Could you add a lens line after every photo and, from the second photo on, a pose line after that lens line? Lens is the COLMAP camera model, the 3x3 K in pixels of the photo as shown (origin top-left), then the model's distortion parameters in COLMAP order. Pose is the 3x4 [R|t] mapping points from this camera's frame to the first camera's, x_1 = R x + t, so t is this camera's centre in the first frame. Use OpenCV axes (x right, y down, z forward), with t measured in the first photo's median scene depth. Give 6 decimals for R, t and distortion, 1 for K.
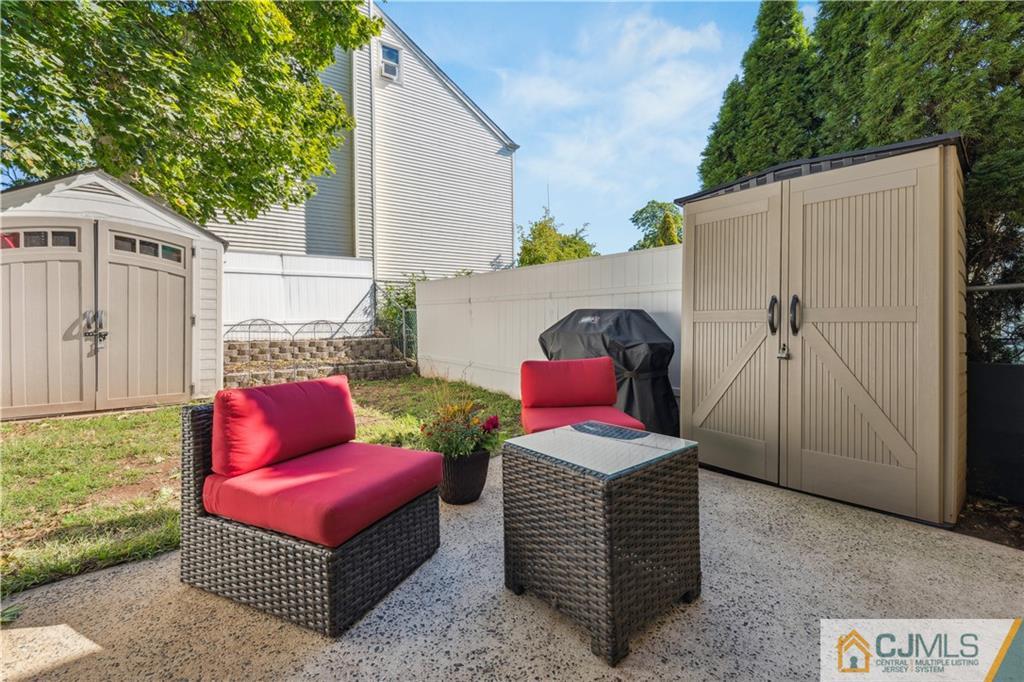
lens RADIAL K [[394.9, 0, 511.4], [0, 394.9, 315.5], [0, 0, 1]] dist [-0.000941, -0.000072]
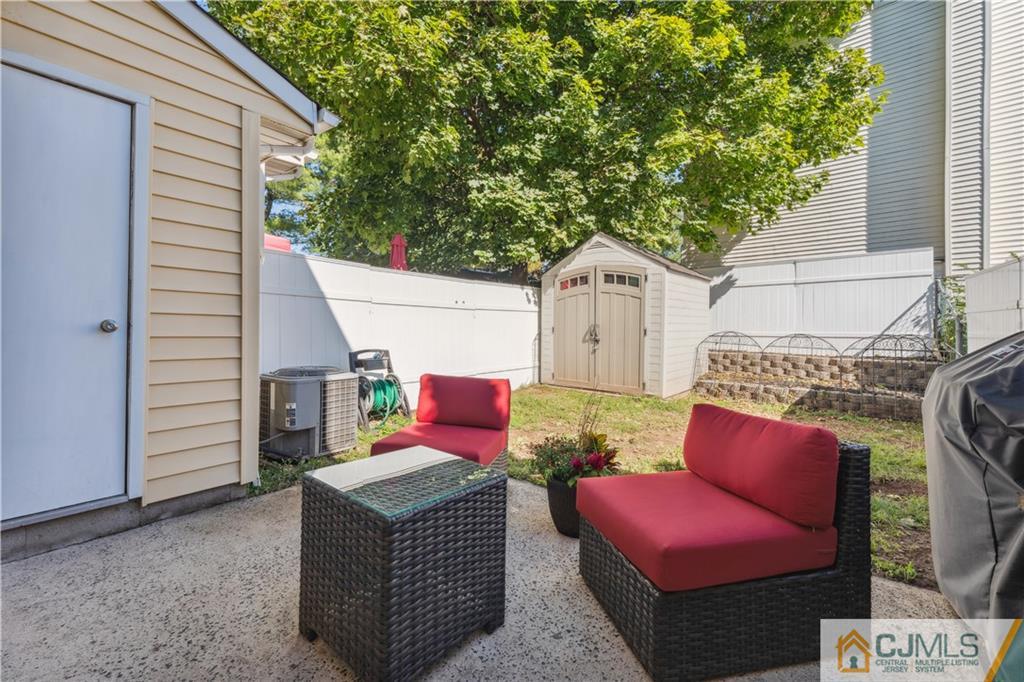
lens RADIAL K [[406.9, 0, 512.2], [0, 406.9, 328.2], [0, 0, 1]] dist [0.000276, -0.000036]
pose [[0.282990, 0.003596, -0.959116, 0.331815], [-0.001146, 0.999994, 0.003411, -0.003534], [0.959122, 0.000134, 0.282992, 0.215867]]
